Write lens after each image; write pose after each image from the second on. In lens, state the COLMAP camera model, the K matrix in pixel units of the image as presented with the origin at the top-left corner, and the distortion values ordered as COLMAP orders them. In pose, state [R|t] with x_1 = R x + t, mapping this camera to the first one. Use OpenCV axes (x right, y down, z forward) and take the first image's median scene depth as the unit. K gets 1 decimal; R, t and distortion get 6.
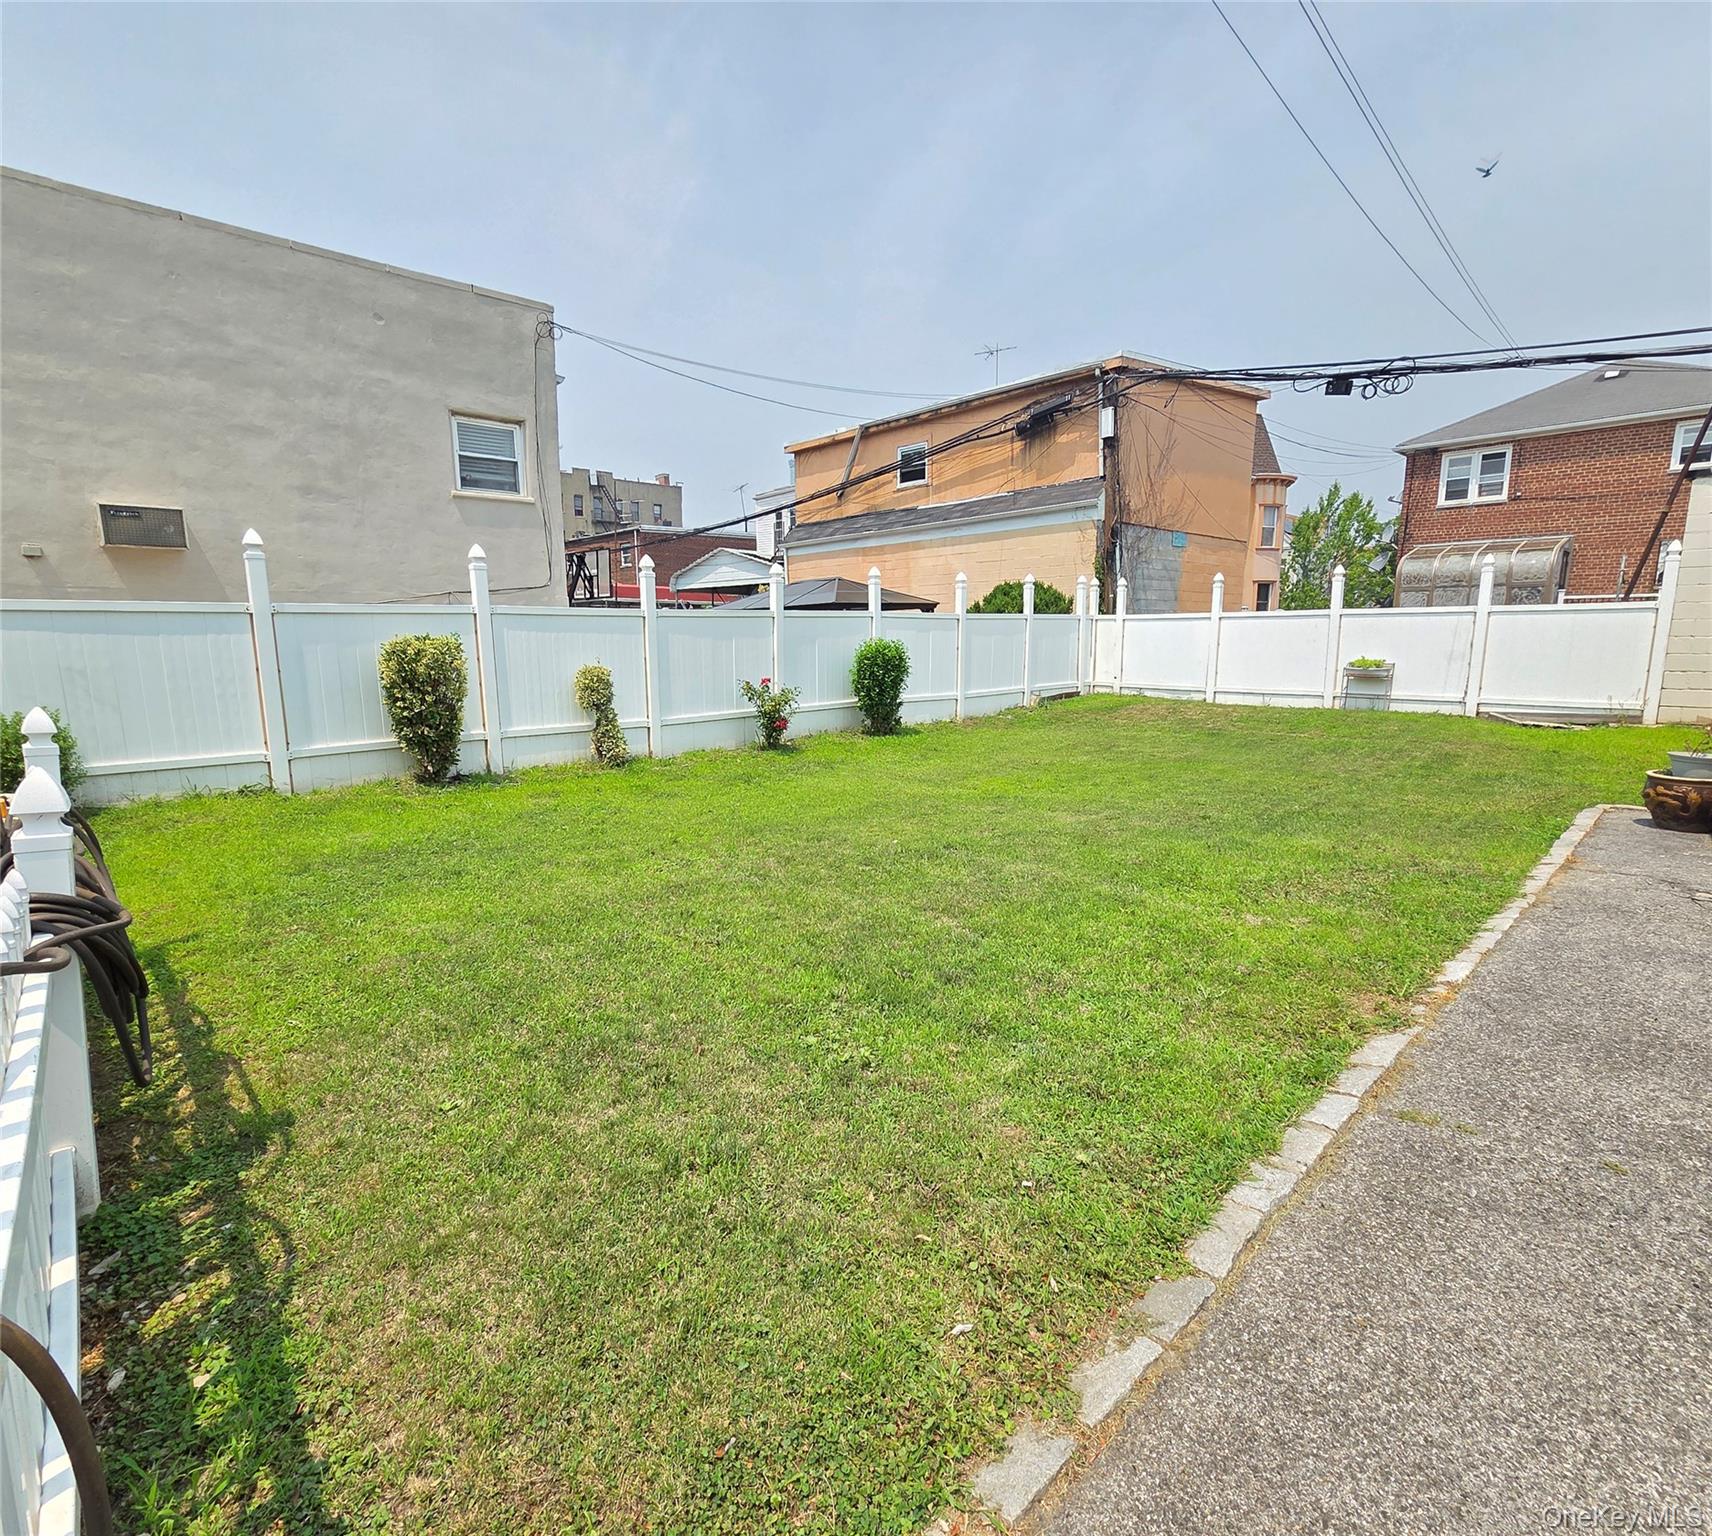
lens RADIAL K [[839.4, 0, 845.6], [0, 839.4, 771.5], [0, 0, 1]] dist [0.001095, -0.002513]
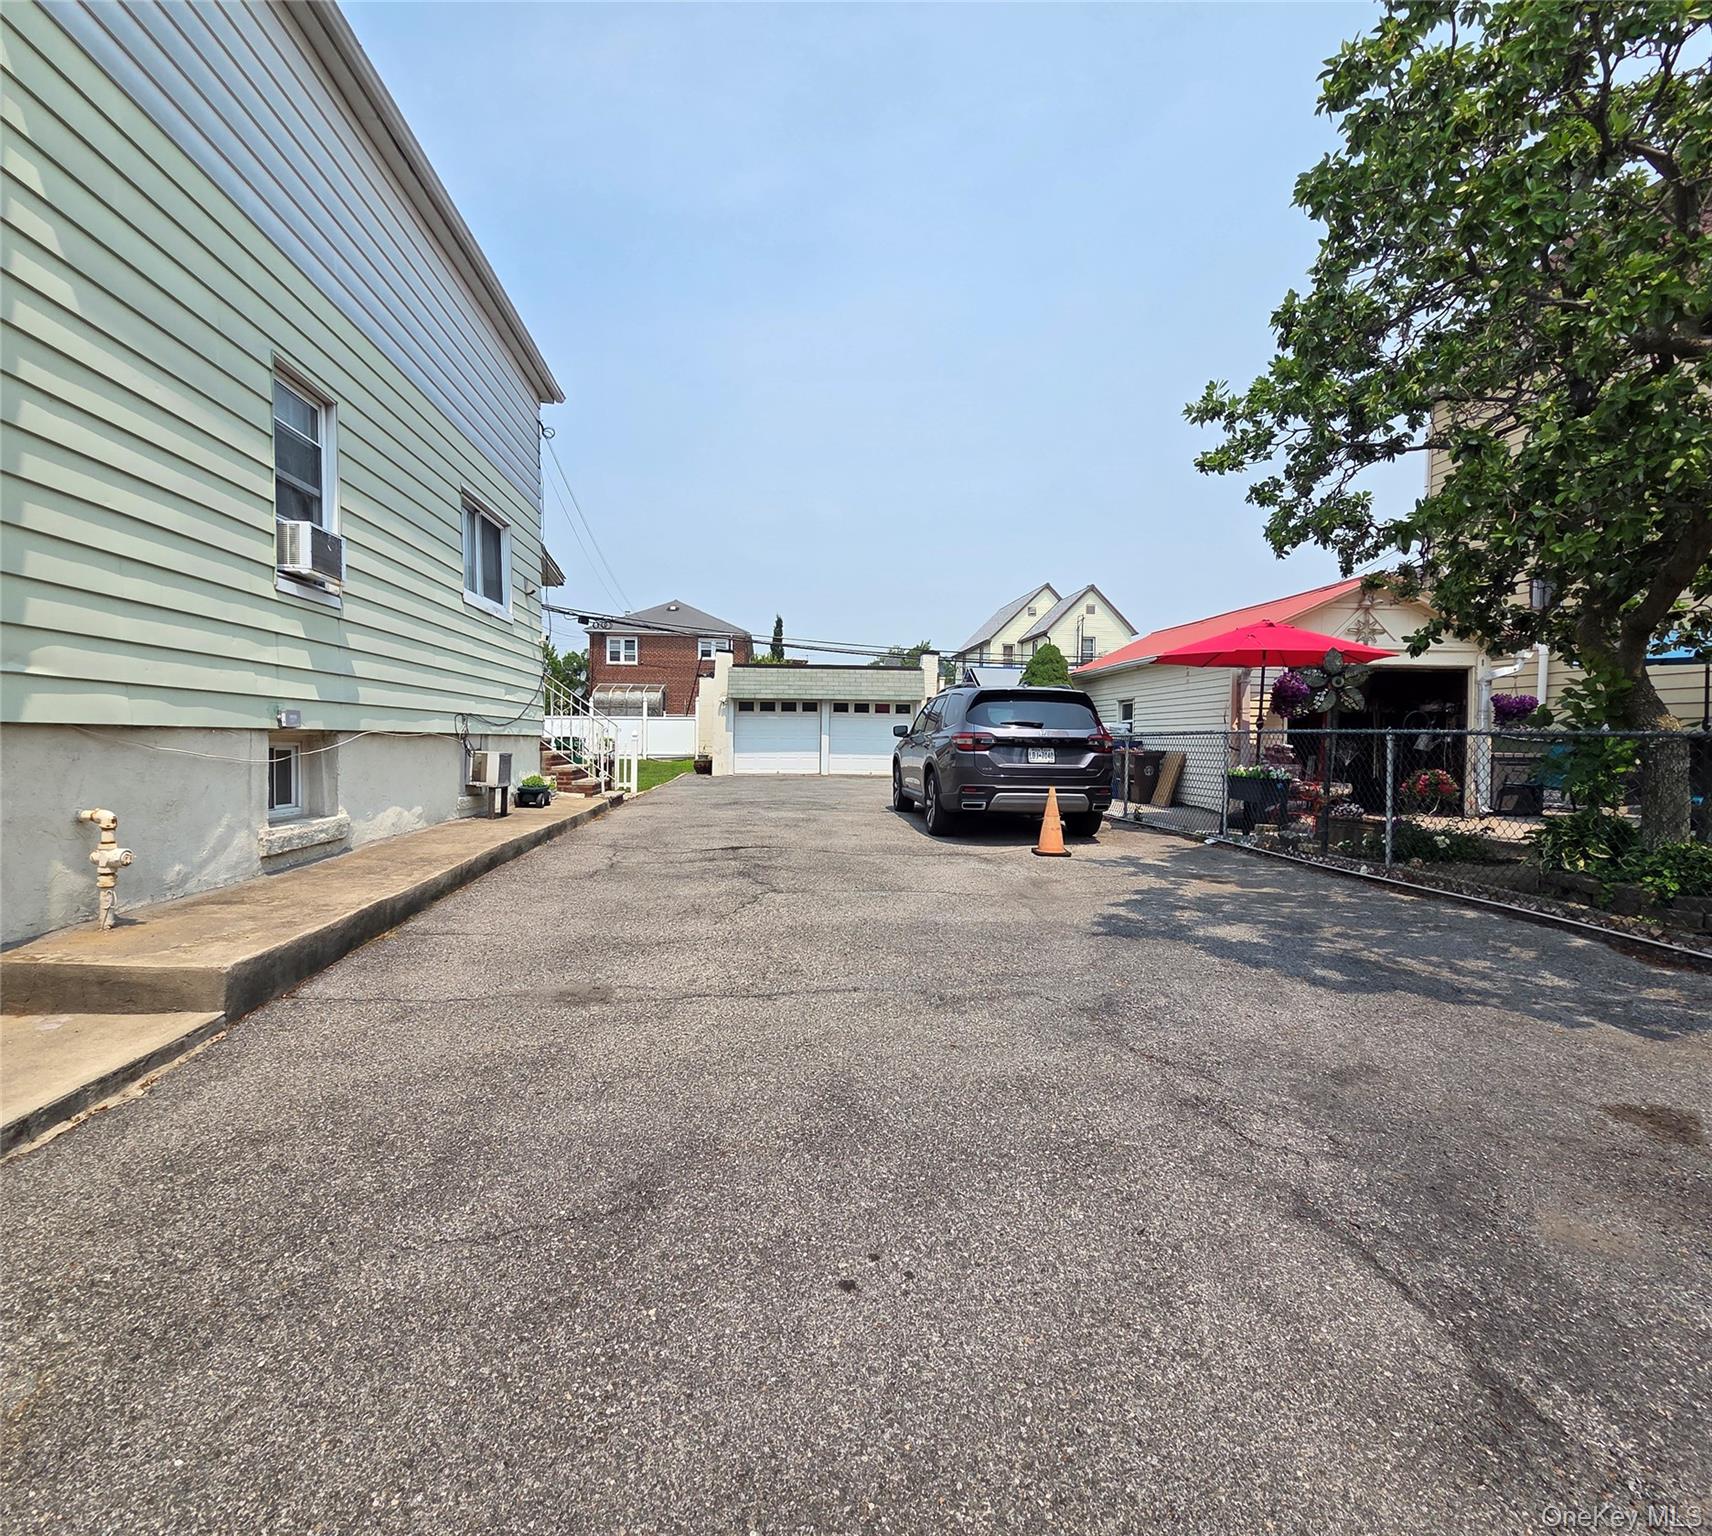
lens RADIAL K [[839.4, 0, 844.7], [0, 839.4, 773.2], [0, 0, 1]] dist [0.001095, -0.002513]
pose [[0.607110, -0.016605, 0.794444, -0.797764], [0.114724, 0.991138, -0.066955, 0.188787], [-0.786293, 0.131792, 0.603635, -0.879768]]
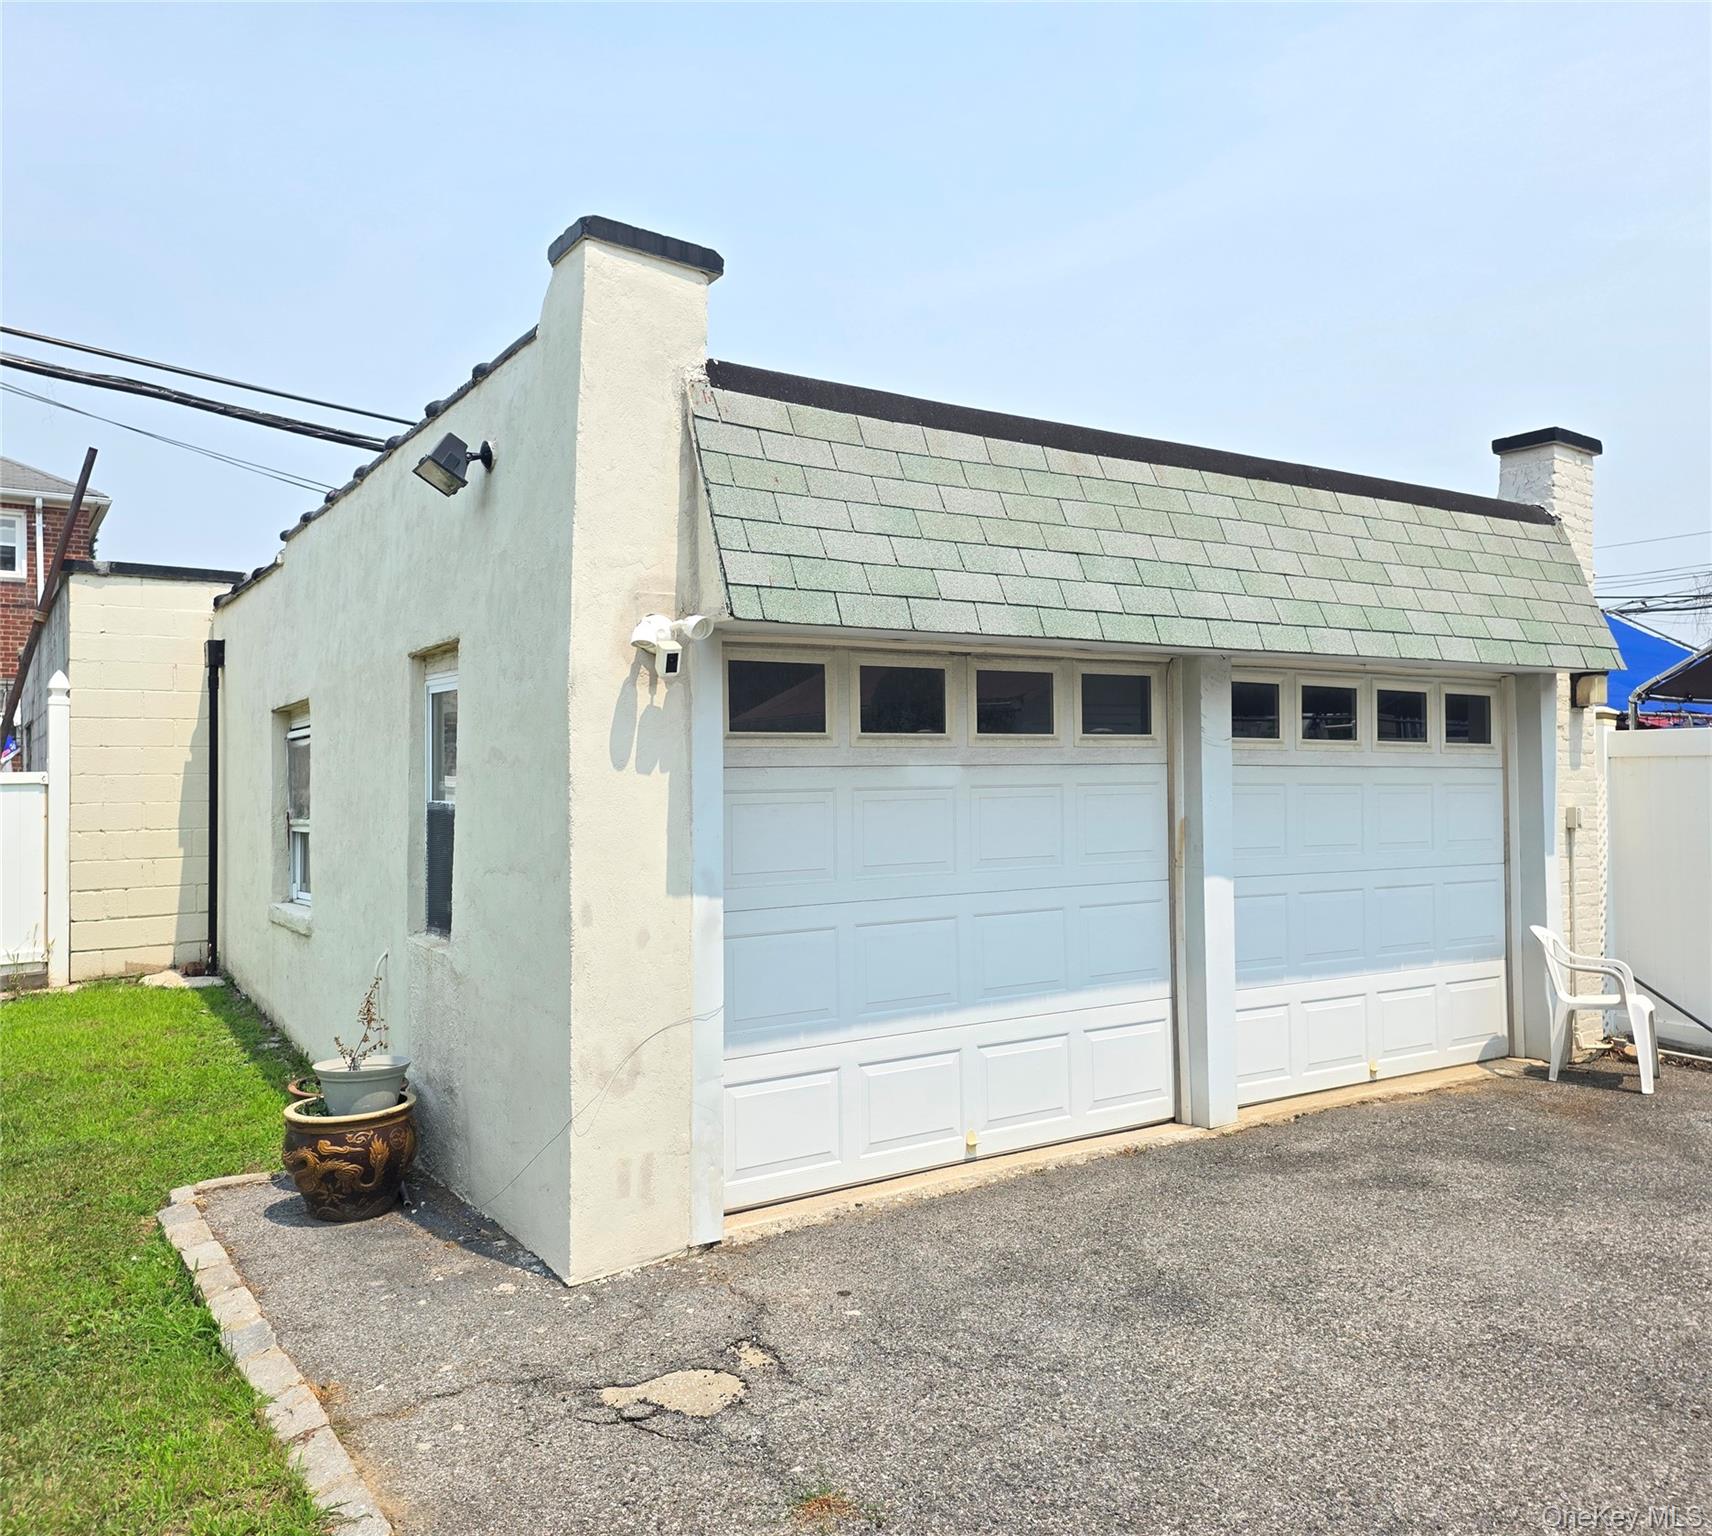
lens RADIAL K [[1355.9, 0, 852.0], [0, 1355.9, 753.3], [0, 0, 1]] dist [0.101161, -0.126876]
pose [[0.165217, 0.032783, 0.985712, 0.097742], [0.174424, 0.982722, -0.061919, -0.047421], [-0.970711, 0.182162, 0.156645, 0.243531]]
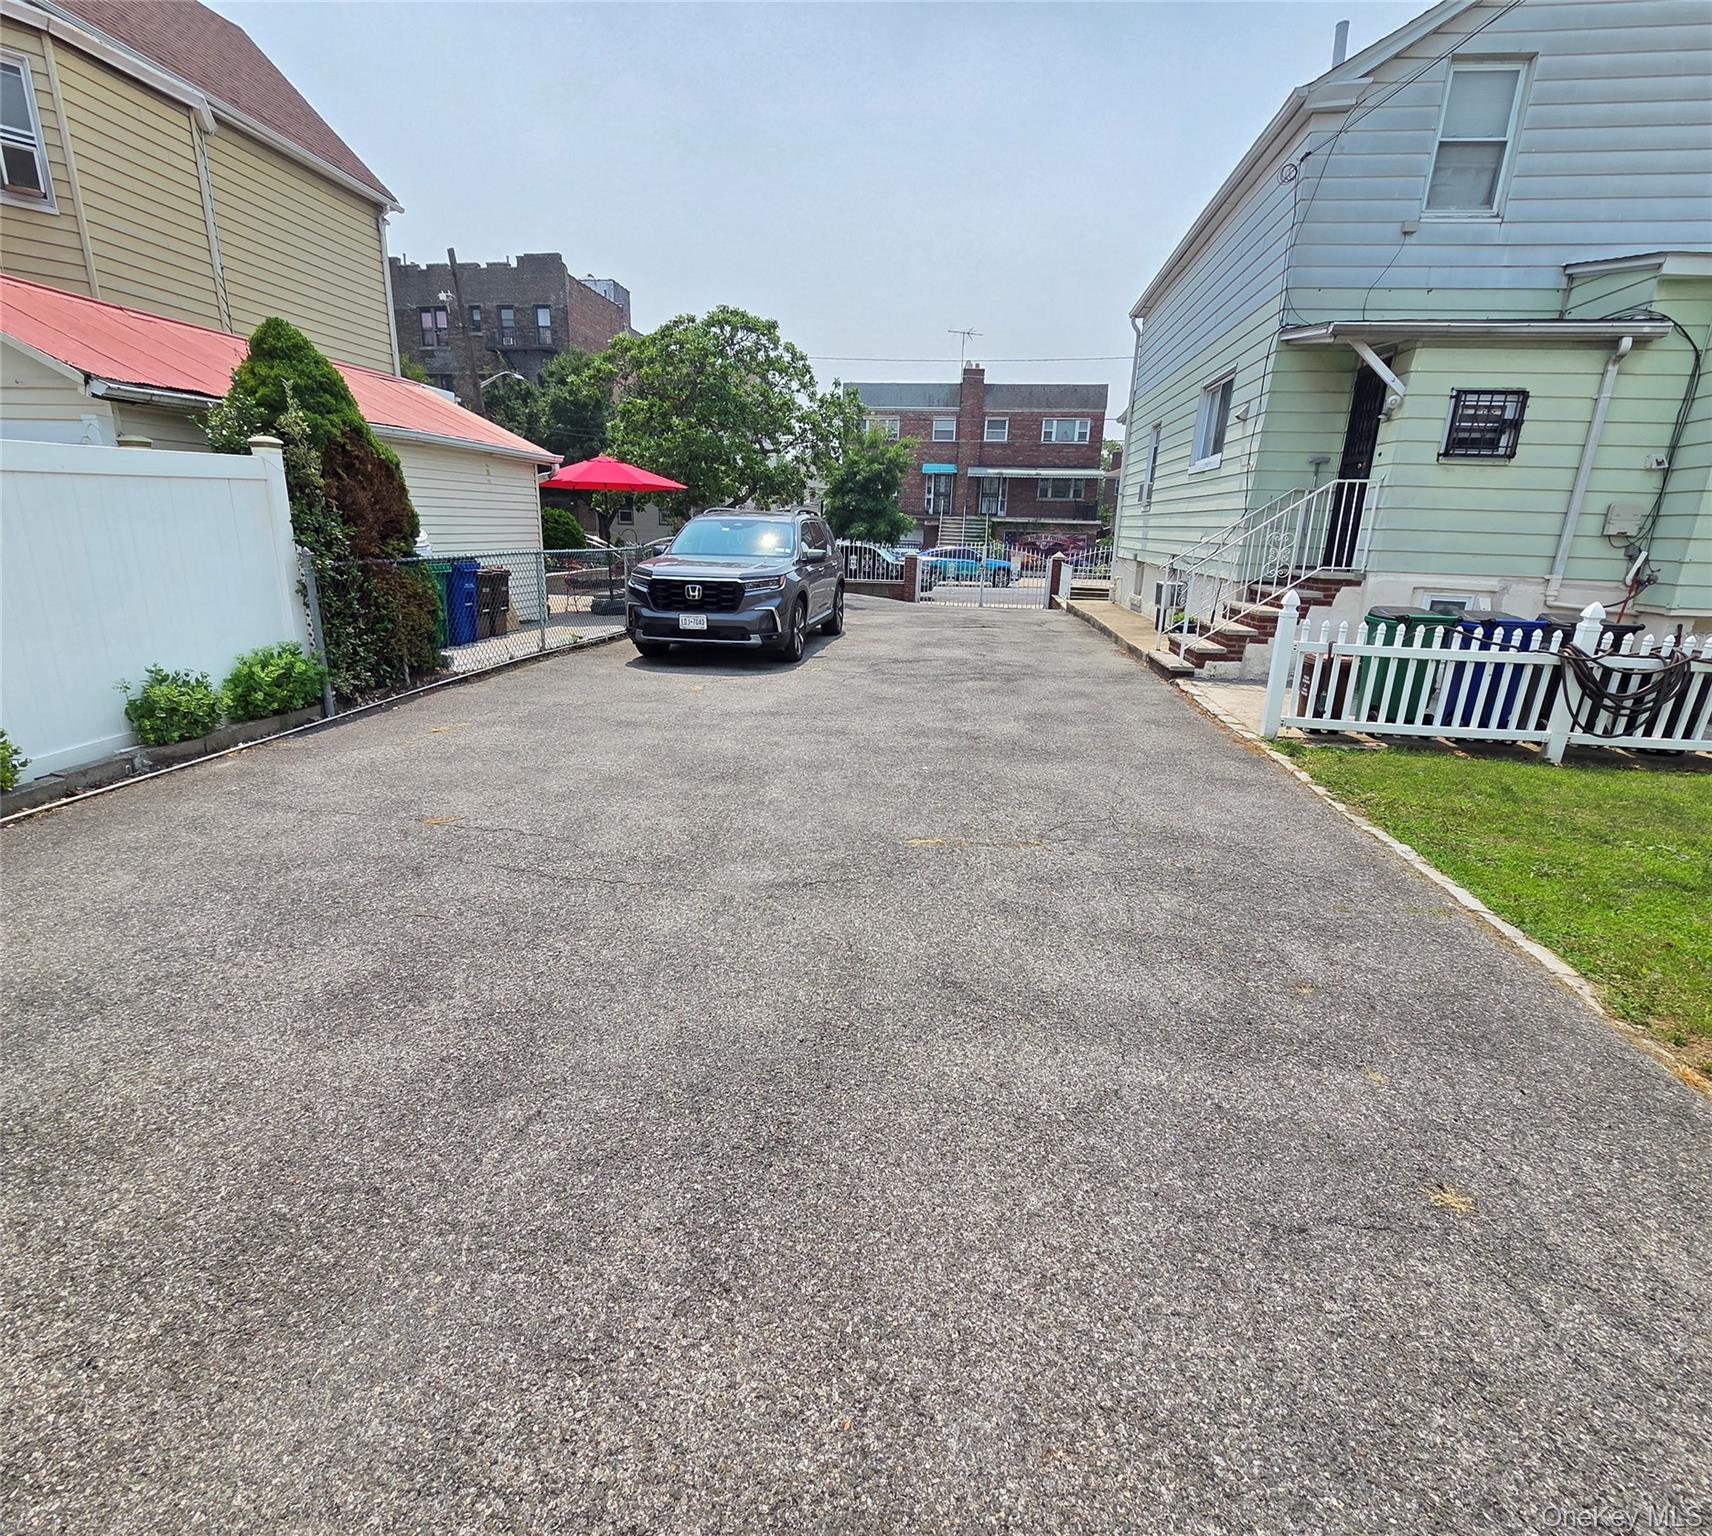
lens RADIAL K [[839.4, 0, 845.0], [0, 839.4, 768.7], [0, 0, 1]] dist [0.001095, -0.002513]
pose [[-0.778356, 0.162879, -0.606328, 0.455428], [-0.125007, 0.906216, 0.403913, -0.051167], [0.615253, 0.390183, -0.684997, 0.250151]]
